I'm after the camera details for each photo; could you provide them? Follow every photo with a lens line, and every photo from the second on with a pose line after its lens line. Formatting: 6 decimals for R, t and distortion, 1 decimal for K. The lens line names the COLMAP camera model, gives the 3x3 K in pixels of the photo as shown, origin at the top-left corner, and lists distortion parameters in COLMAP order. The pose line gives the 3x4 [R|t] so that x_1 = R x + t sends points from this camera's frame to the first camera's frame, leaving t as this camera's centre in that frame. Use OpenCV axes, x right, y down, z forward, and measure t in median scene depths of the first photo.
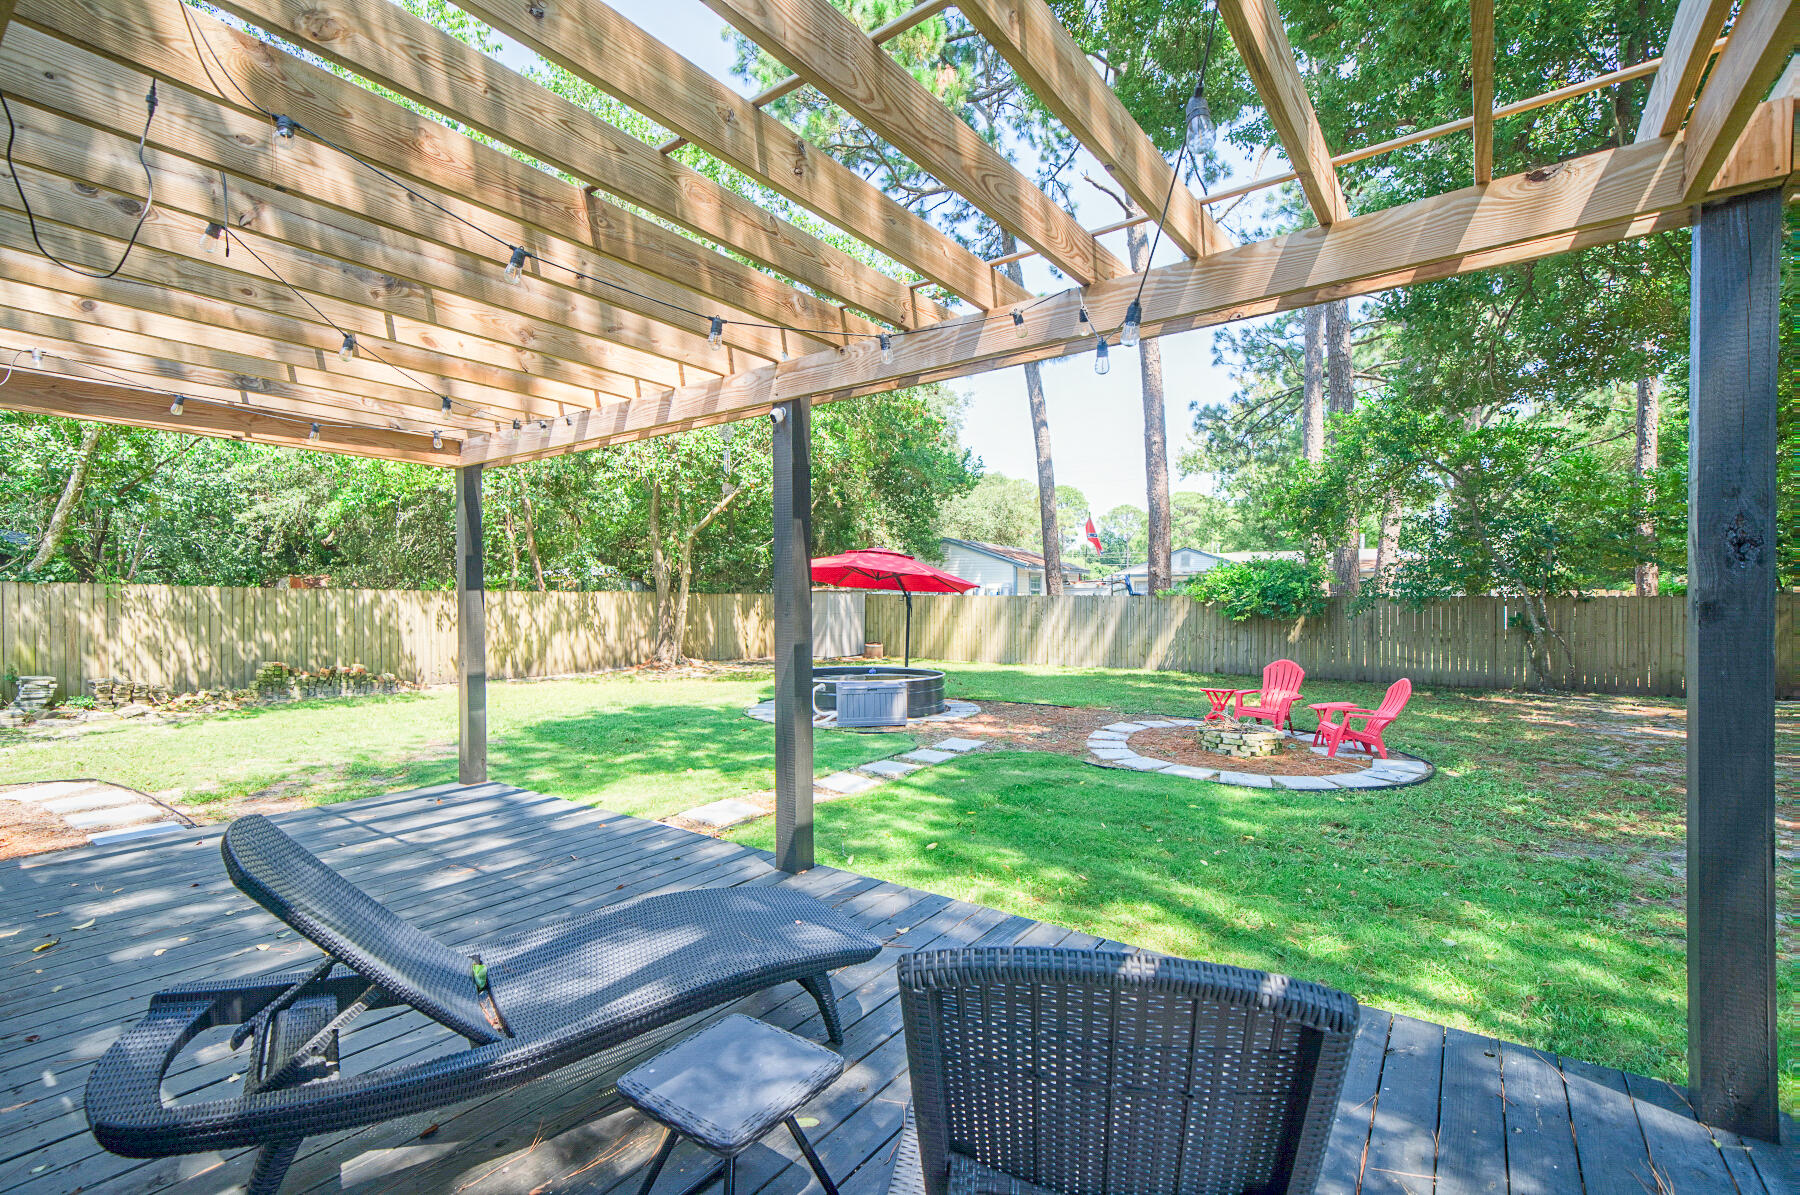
lens RADIAL K [[858.2, 0, 896.2], [0, 858.2, 586.1], [0, 0, 1]] dist [0.009213, 0.005662]
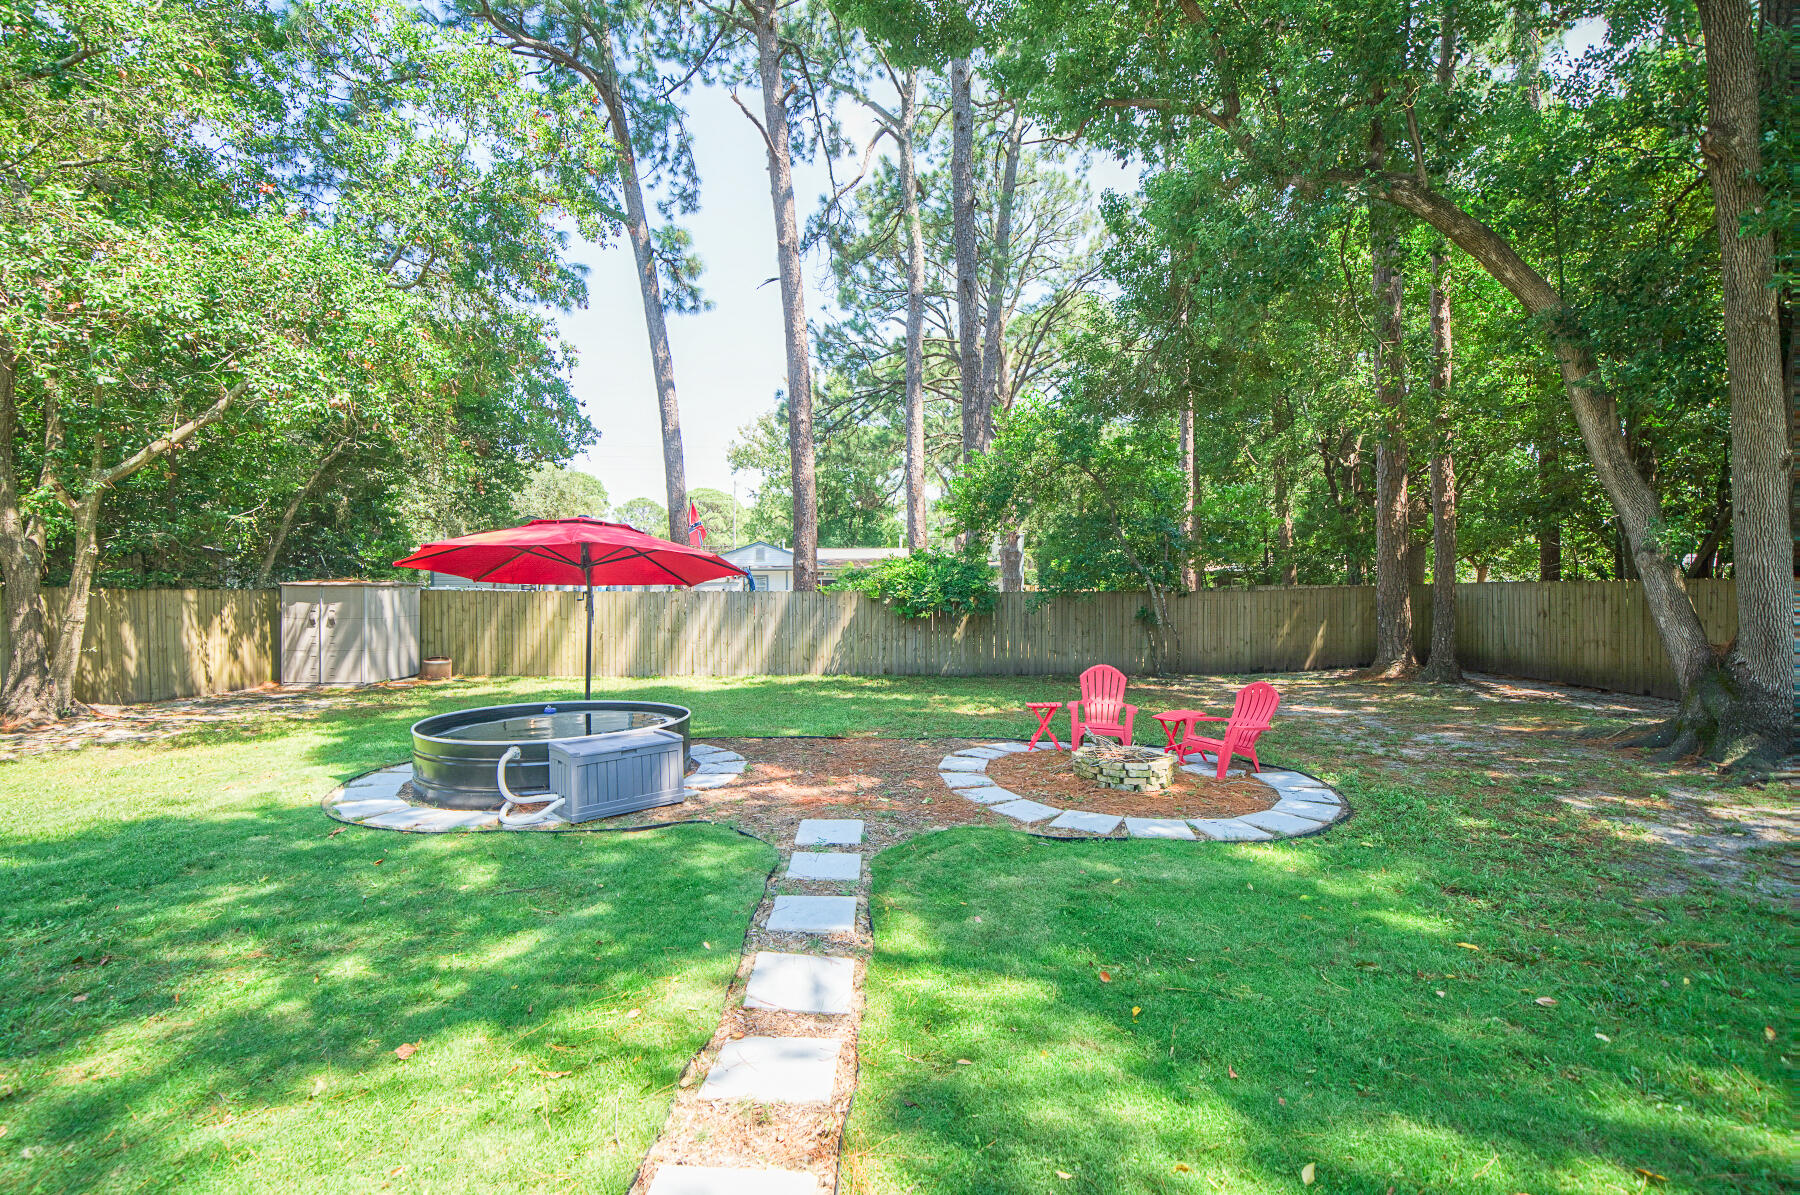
lens RADIAL K [[818.5, 0, 900.0], [0, 818.5, 597.5], [0, 0, 1]] dist [0.009488, 0.000383]
pose [[0.819316, -0.007189, 0.573296, -0.219475], [-0.004388, 0.999813, 0.018809, 0.001486], [-0.573325, -0.017926, 0.819132, 0.470706]]
